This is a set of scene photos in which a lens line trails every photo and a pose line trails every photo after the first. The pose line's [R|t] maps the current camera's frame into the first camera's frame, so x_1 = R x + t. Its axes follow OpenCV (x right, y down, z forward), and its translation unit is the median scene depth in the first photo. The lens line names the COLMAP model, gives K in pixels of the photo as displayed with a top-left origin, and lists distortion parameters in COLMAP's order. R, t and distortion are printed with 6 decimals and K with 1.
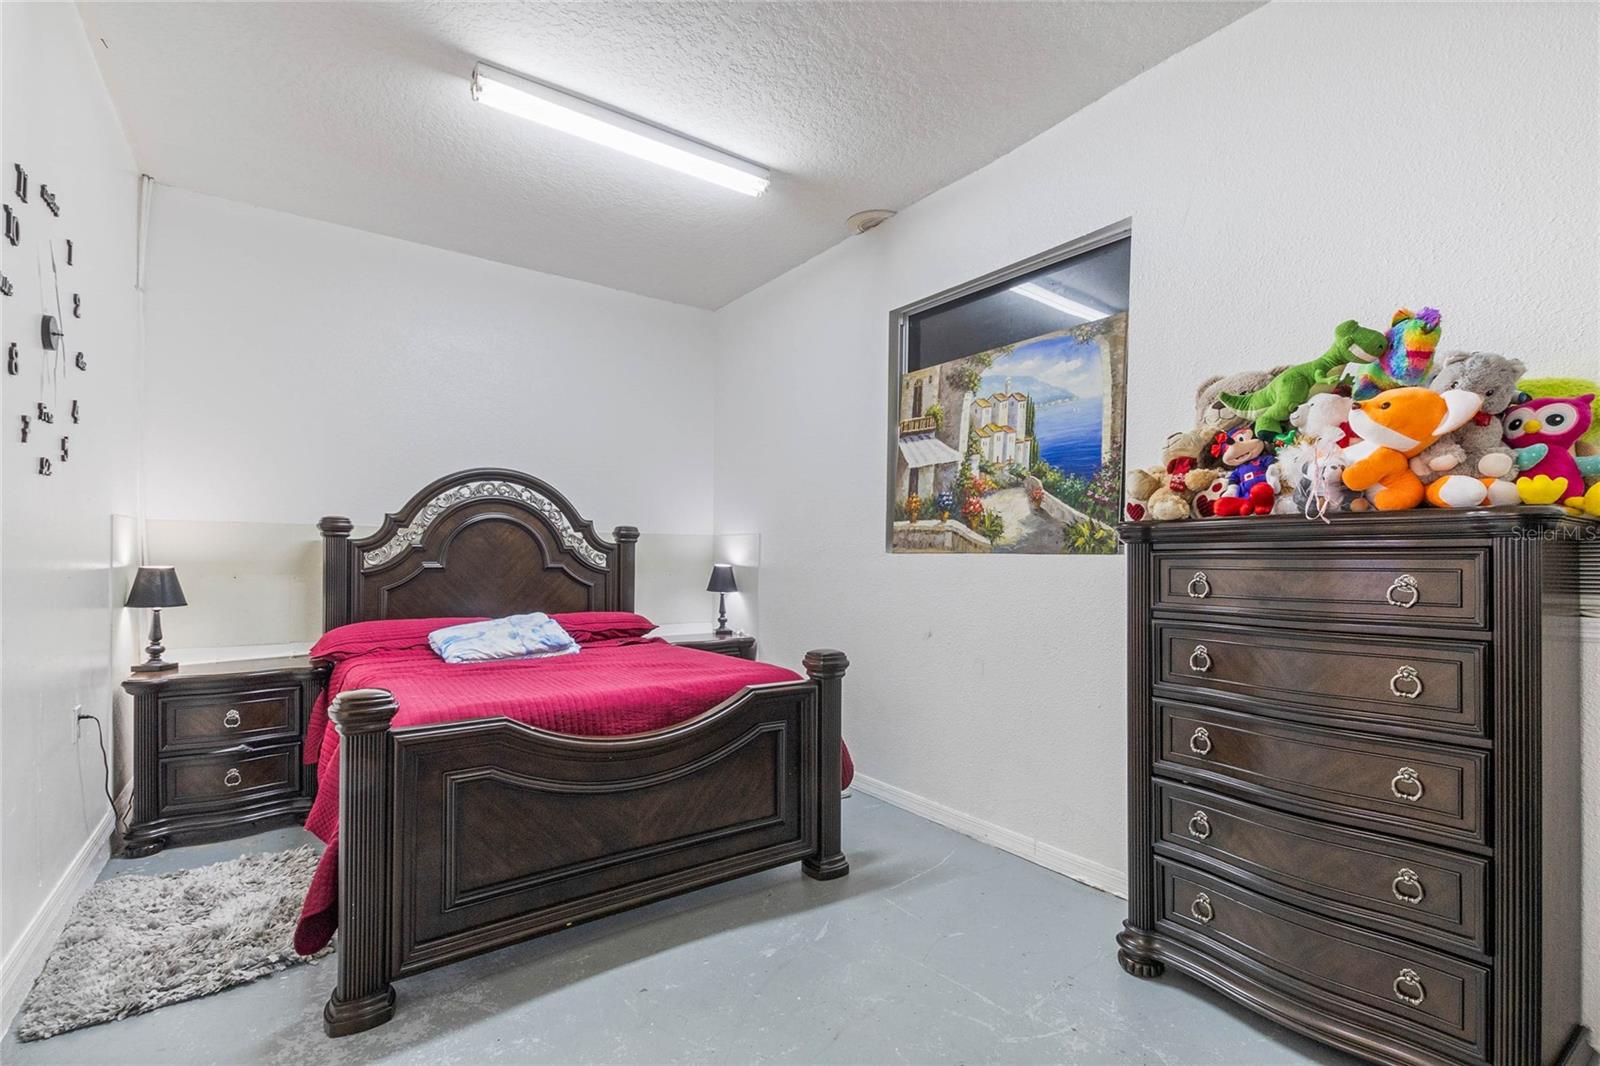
lens RADIAL K [[735.1, 0, 808.4], [0, 735.1, 564.5], [0, 0, 1]] dist [-0.002317, -0.001490]
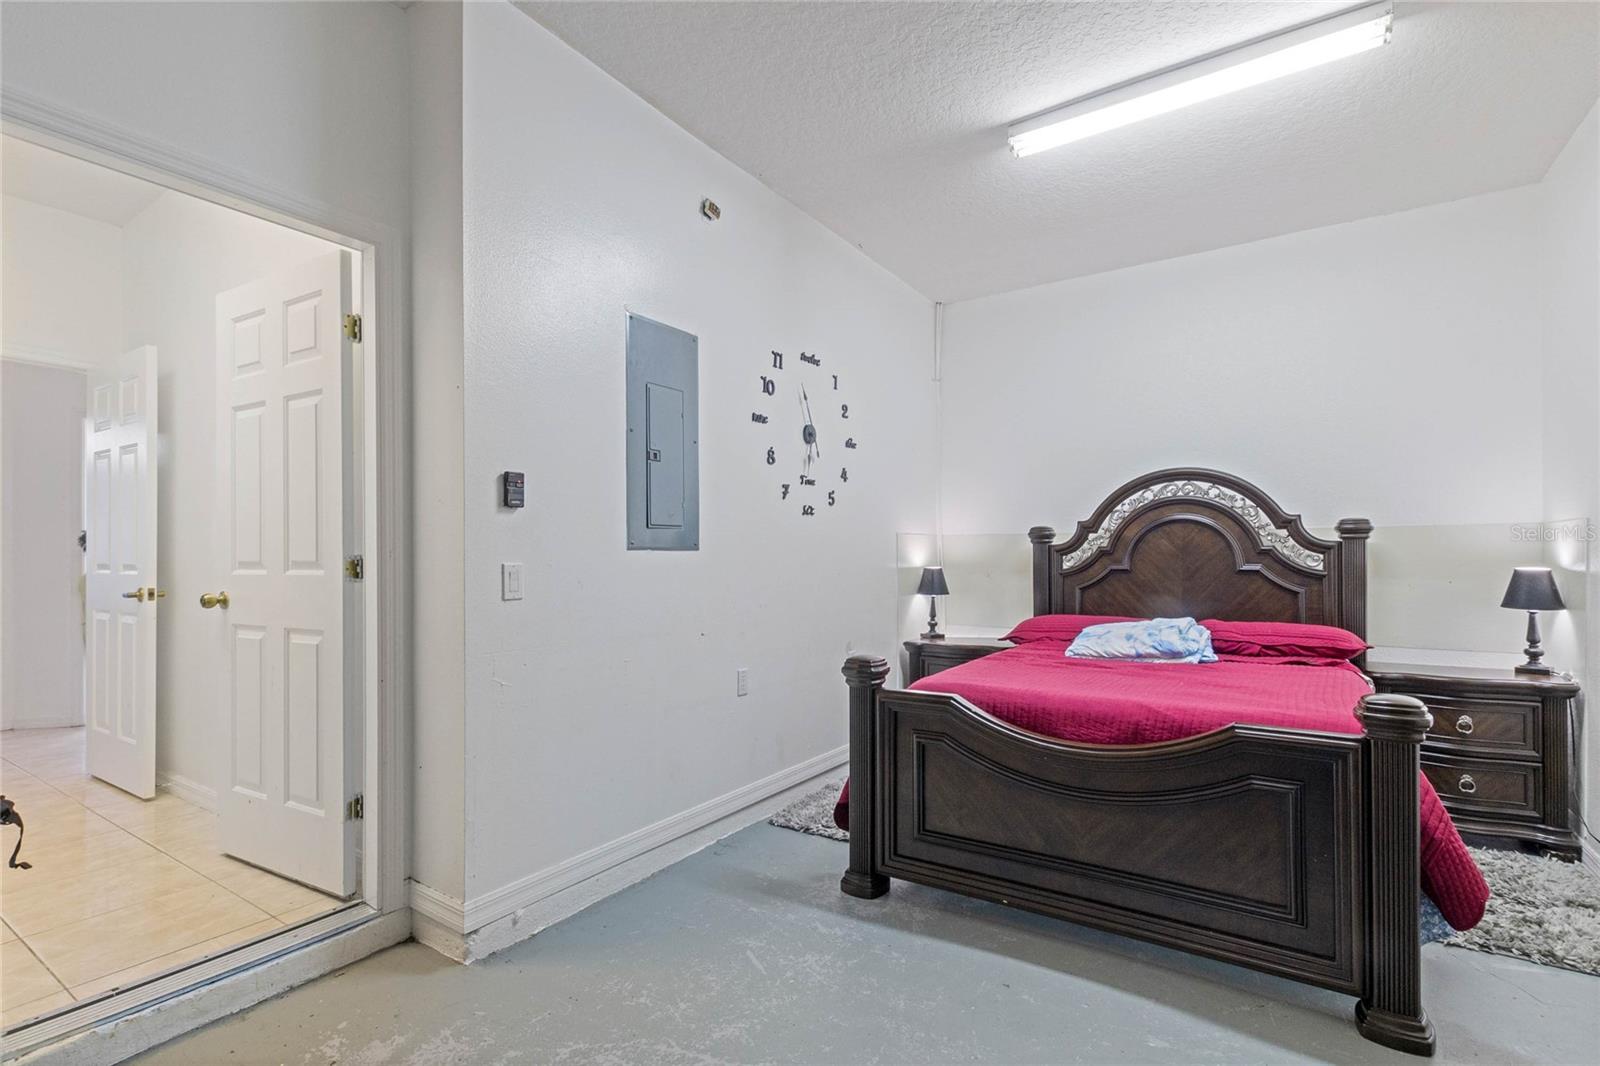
lens RADIAL K [[735.1, 0, 799.2], [0, 735.1, 560.5], [0, 0, 1]] dist [-0.002317, -0.001490]
pose [[0.346009, -0.004628, -0.938220, 0.400262], [-0.002696, 0.999979, -0.005927, -0.001097], [0.938227, 0.004580, 0.345989, 0.238019]]
